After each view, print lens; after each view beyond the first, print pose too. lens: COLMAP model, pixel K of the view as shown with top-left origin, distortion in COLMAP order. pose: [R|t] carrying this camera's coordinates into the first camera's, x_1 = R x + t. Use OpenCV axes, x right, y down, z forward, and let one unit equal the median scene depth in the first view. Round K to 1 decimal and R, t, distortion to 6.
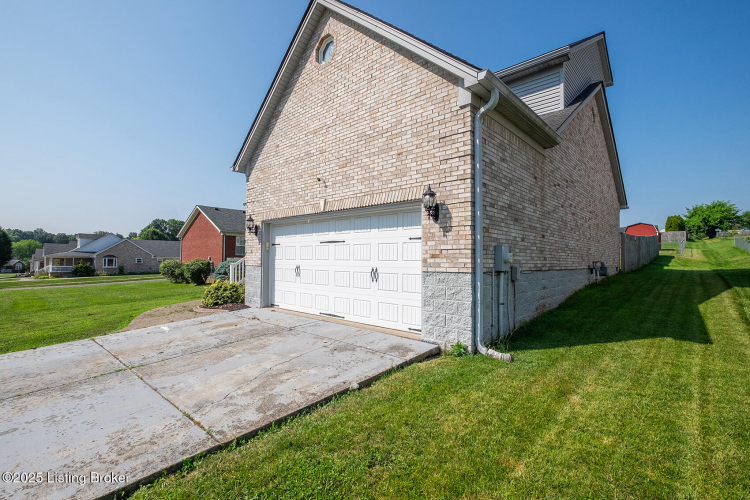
lens RADIAL K [[342.1, 0, 373.7], [0, 342.1, 250.1], [0, 0, 1]] dist [-0.002858, -0.000553]
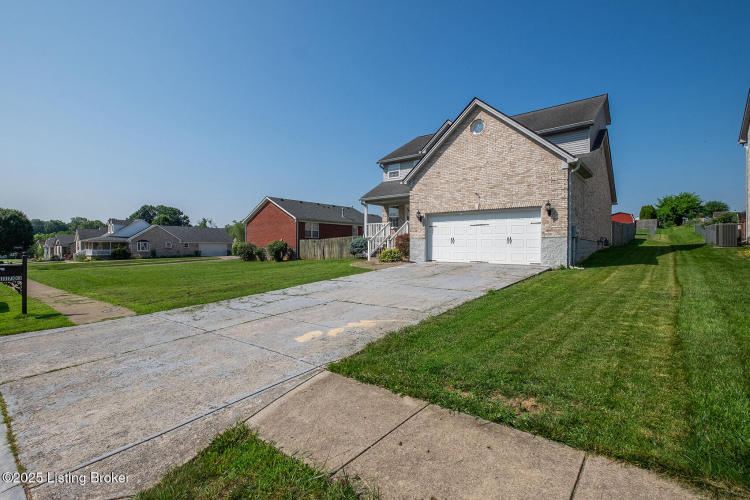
lens RADIAL K [[342.1, 0, 373.9], [0, 342.1, 248.7], [0, 0, 1]] dist [-0.002858, -0.000553]
pose [[0.998853, -0.001031, 0.047866, -0.751370], [-0.000615, 0.999409, 0.034357, 0.041424], [-0.047873, -0.034347, 0.998263, -0.861022]]
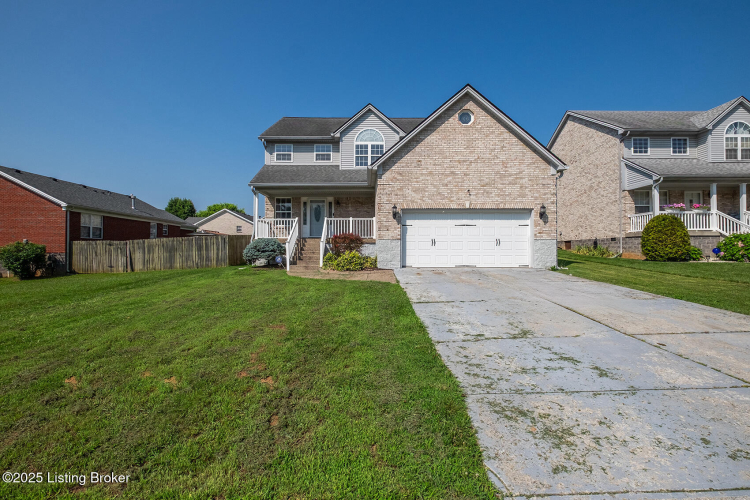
lens RADIAL K [[342.1, 0, 377.9], [0, 342.1, 246.3], [0, 0, 1]] dist [-0.002858, -0.000553]
pose [[0.731366, -0.000098, 0.681986, -1.531466], [-0.010077, 0.999889, 0.010951, 0.065240], [-0.681911, -0.014882, 0.731284, 0.001339]]
